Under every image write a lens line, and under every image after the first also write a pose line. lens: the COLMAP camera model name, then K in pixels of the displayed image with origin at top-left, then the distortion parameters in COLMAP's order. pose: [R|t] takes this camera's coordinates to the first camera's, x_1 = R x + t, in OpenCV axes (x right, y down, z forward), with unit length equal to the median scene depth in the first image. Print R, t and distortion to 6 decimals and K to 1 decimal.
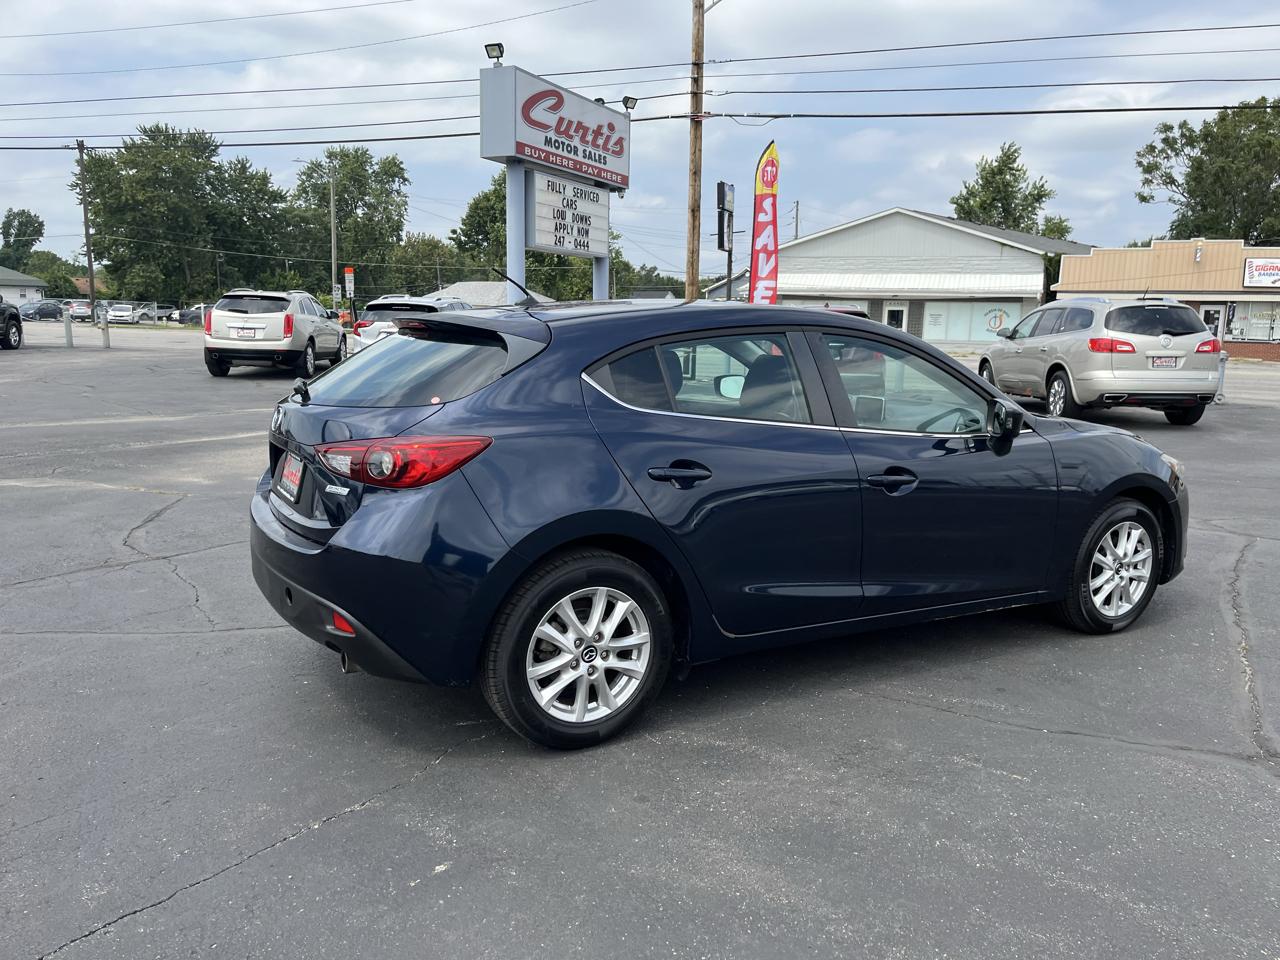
lens RADIAL K [[972.5, 0, 651.8], [0, 972.5, 484.4], [0, 0, 1]] dist [0.060400, -0.078318]
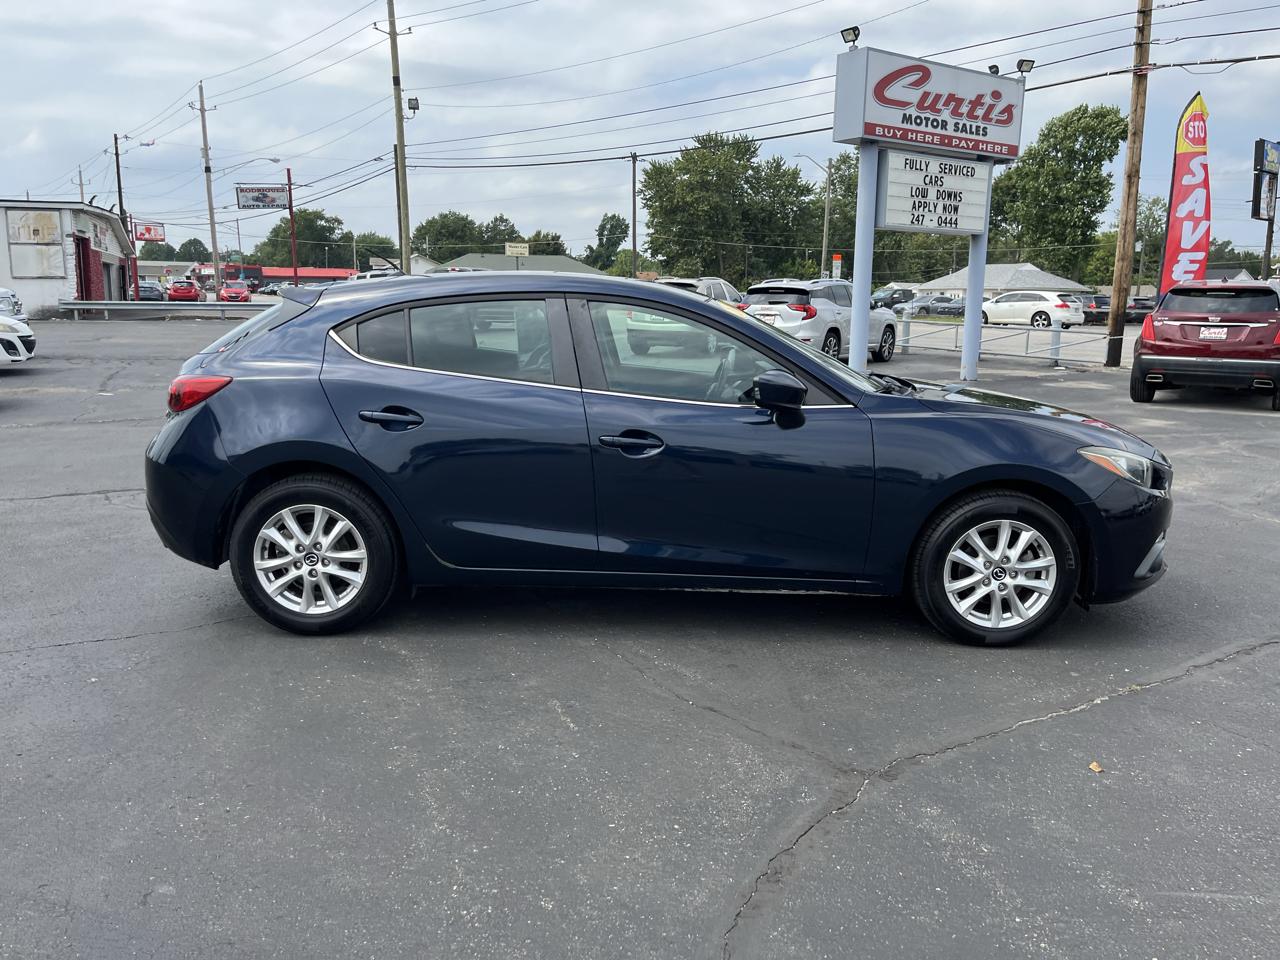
lens RADIAL K [[972.5, 0, 650.9], [0, 972.5, 465.0], [0, 0, 1]] dist [0.060400, -0.078318]
pose [[0.865035, 0.077800, -0.495642, 0.204245], [-0.080298, 0.996638, 0.016297, 0.000300], [0.495244, 0.025701, 0.868374, 0.030725]]
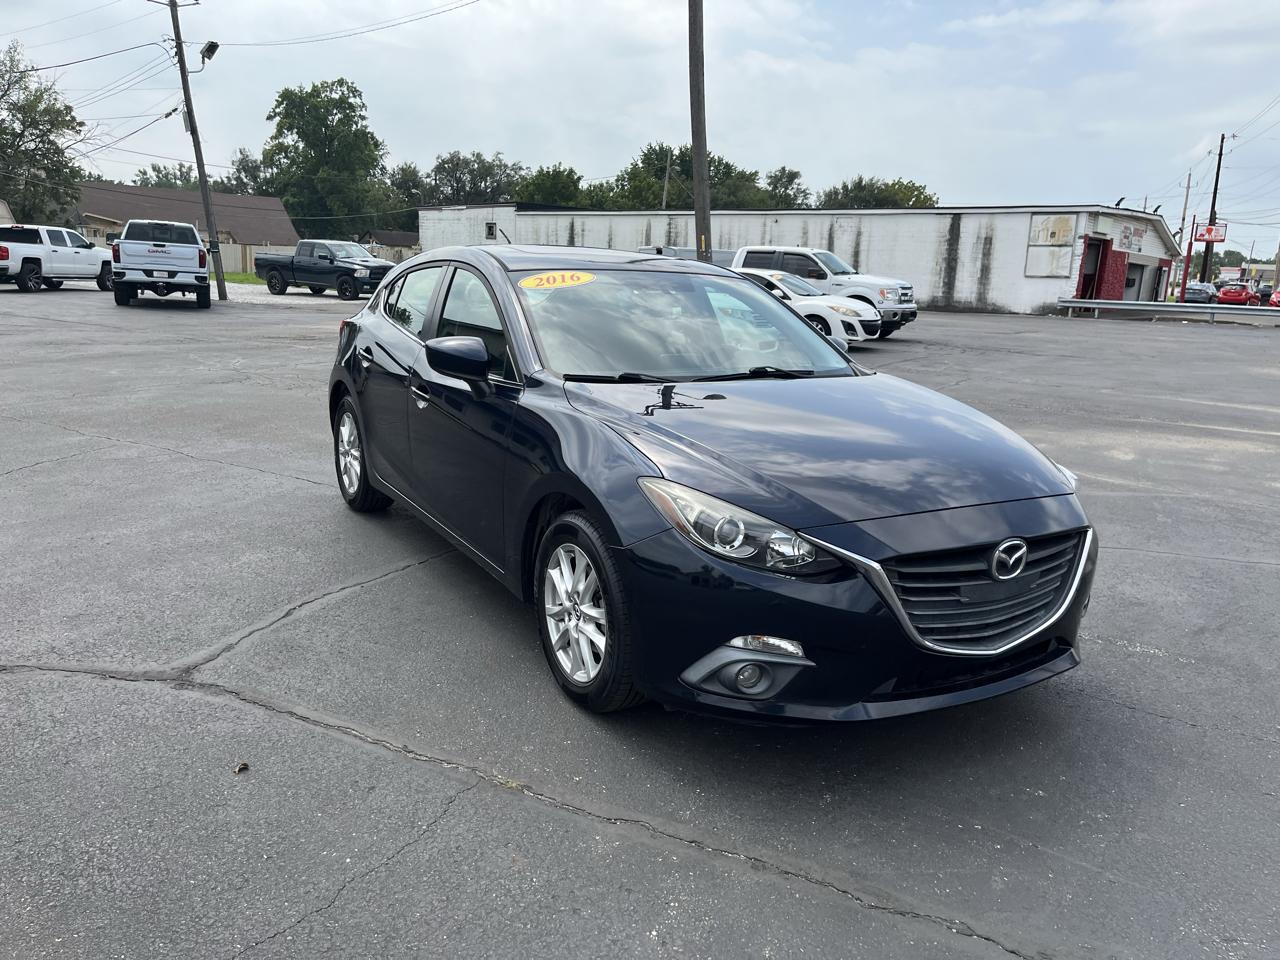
lens RADIAL K [[972.5, 0, 652.8], [0, 972.5, 482.8], [0, 0, 1]] dist [0.060400, -0.078318]
pose [[0.017522, 0.194845, -0.980678, 0.368529], [-0.205286, 0.960633, 0.187195, -0.046394], [0.978545, 0.198040, 0.056831, 0.322618]]
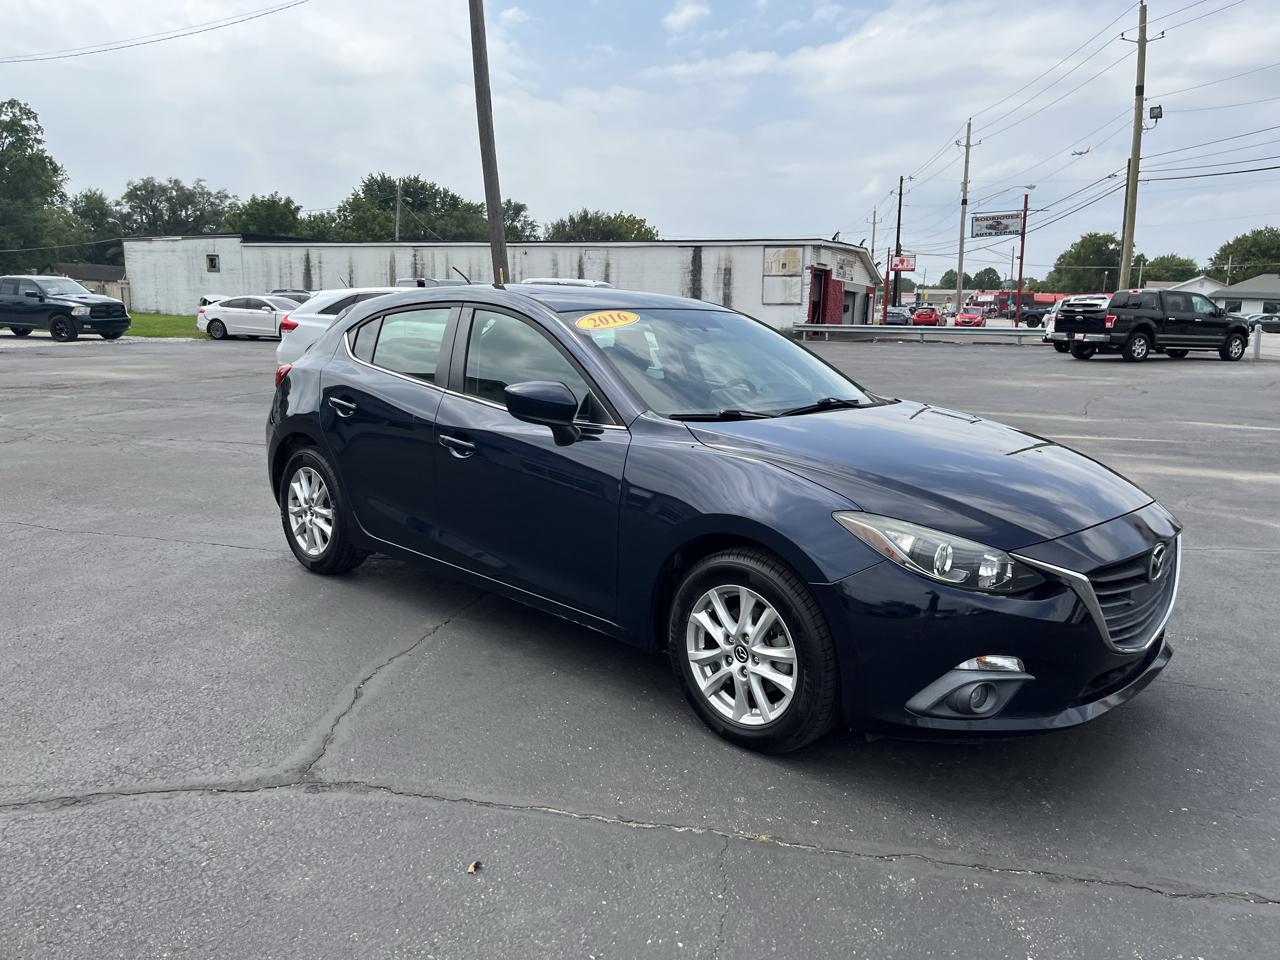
lens RADIAL K [[972.5, 0, 651.0], [0, 972.5, 462.0], [0, 0, 1]] dist [0.060400, -0.078318]
pose [[0.285082, 0.136225, -0.948773, 0.352376], [-0.176068, 0.980448, 0.087869, -0.030724], [0.942193, 0.141998, 0.303493, 0.230727]]
